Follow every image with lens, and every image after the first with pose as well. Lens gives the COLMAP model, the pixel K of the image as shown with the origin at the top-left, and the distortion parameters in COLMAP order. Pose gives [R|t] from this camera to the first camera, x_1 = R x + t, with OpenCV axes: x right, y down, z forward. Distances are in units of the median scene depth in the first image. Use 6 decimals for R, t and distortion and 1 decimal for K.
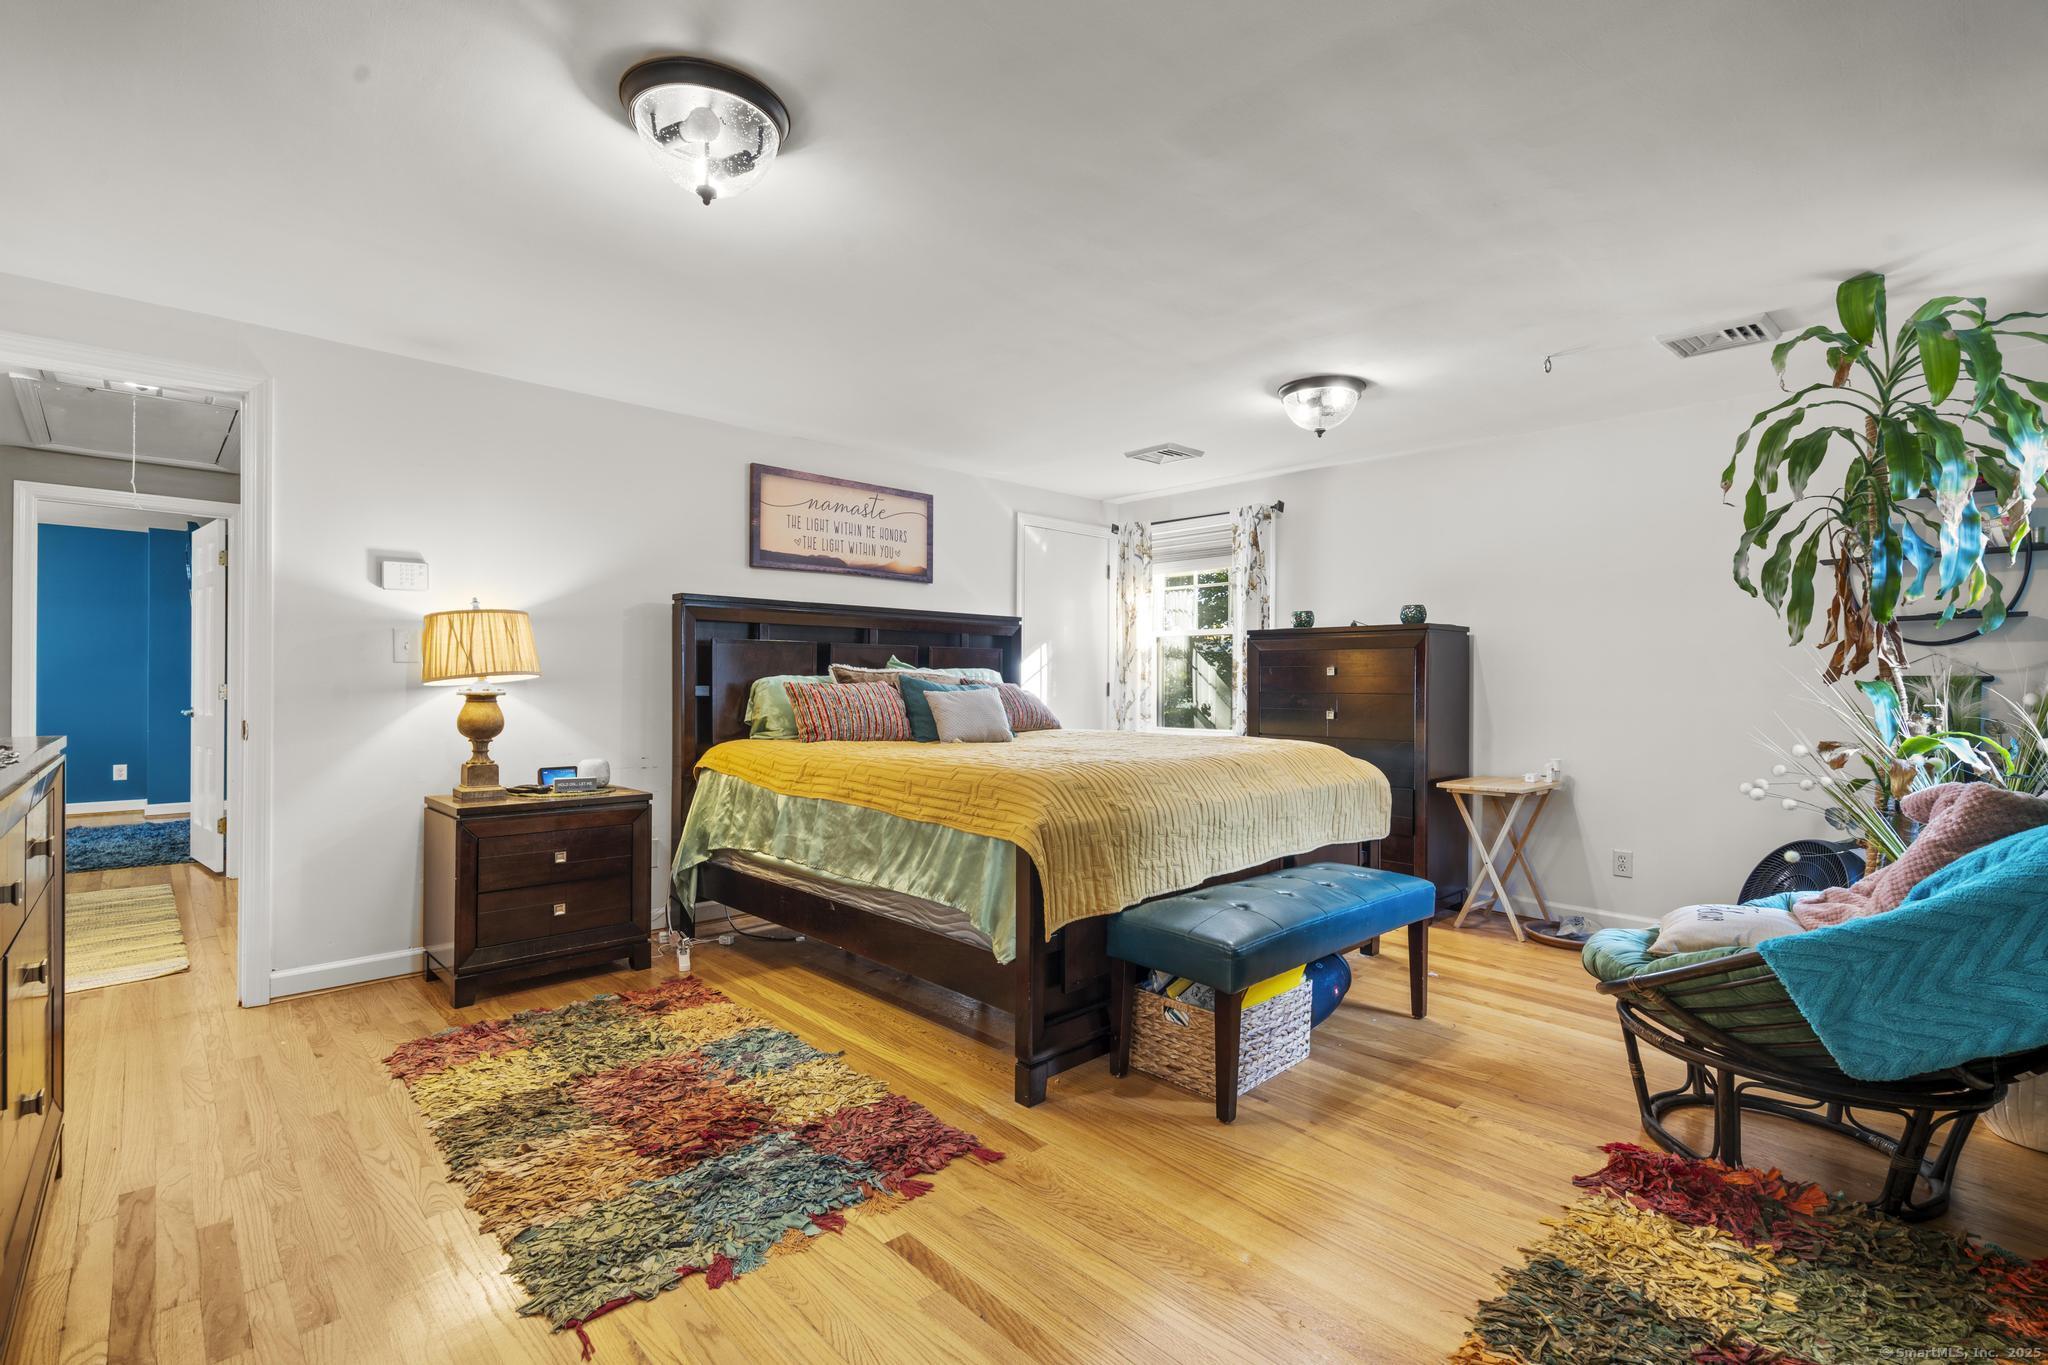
lens RADIAL K [[921.7, 0, 1021.7], [0, 921.7, 682.1], [0, 0, 1]] dist [-0.005360, 0.002670]
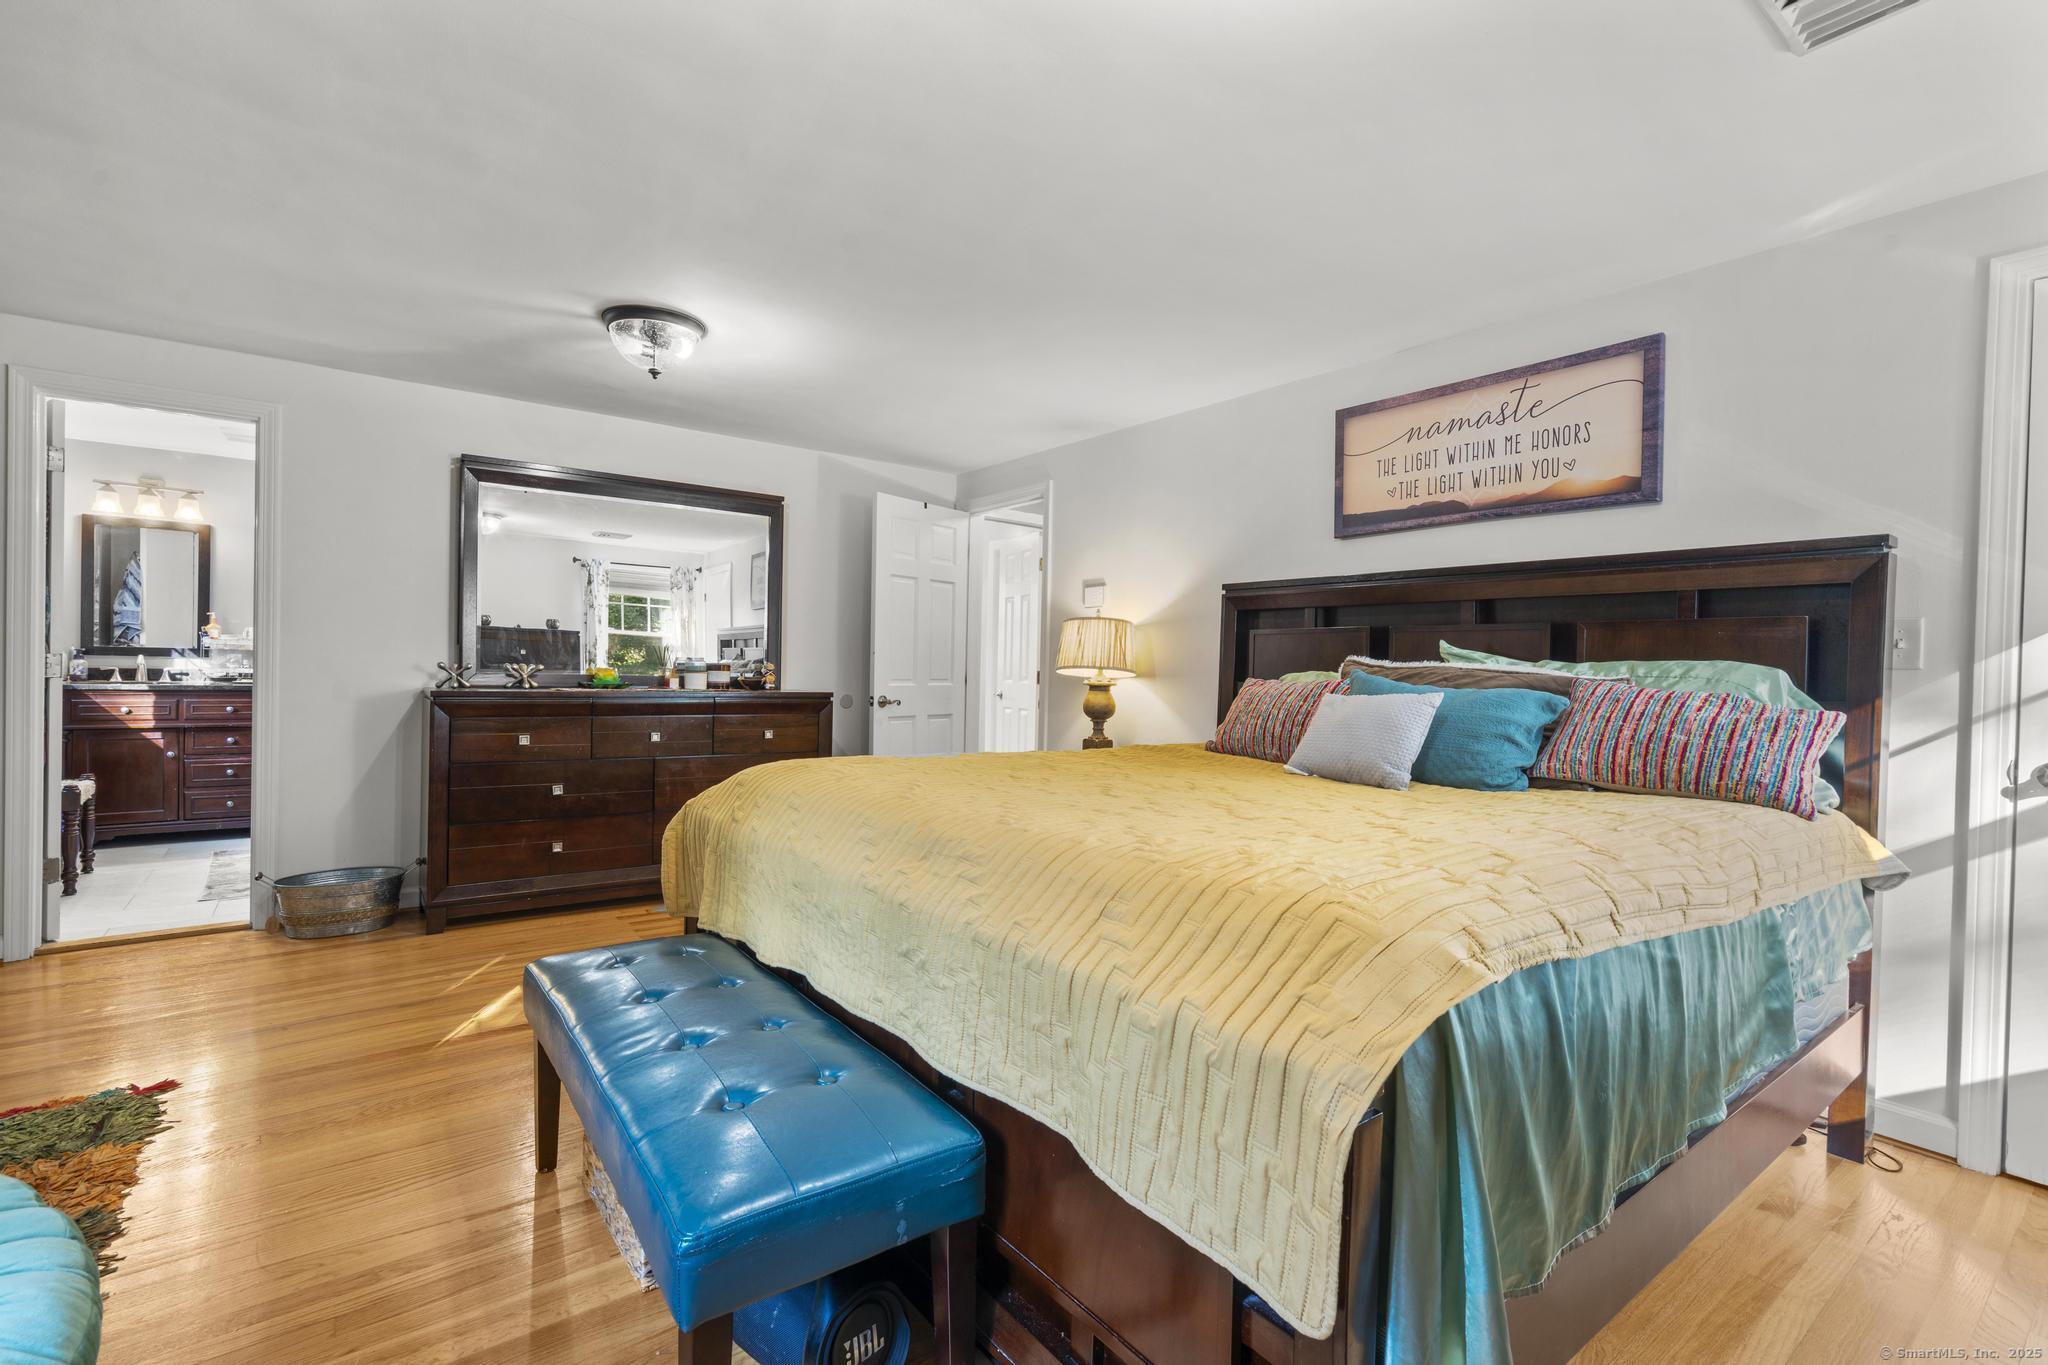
lens RADIAL K [[921.7, 0, 1022.1], [0, 921.7, 678.1], [0, 0, 1]] dist [-0.005360, 0.002670]
pose [[-0.105959, 0.004367, -0.994361, 0.519232], [-0.020768, 0.999763, 0.006604, -0.001025], [0.994154, 0.021351, -0.105843, 0.770880]]
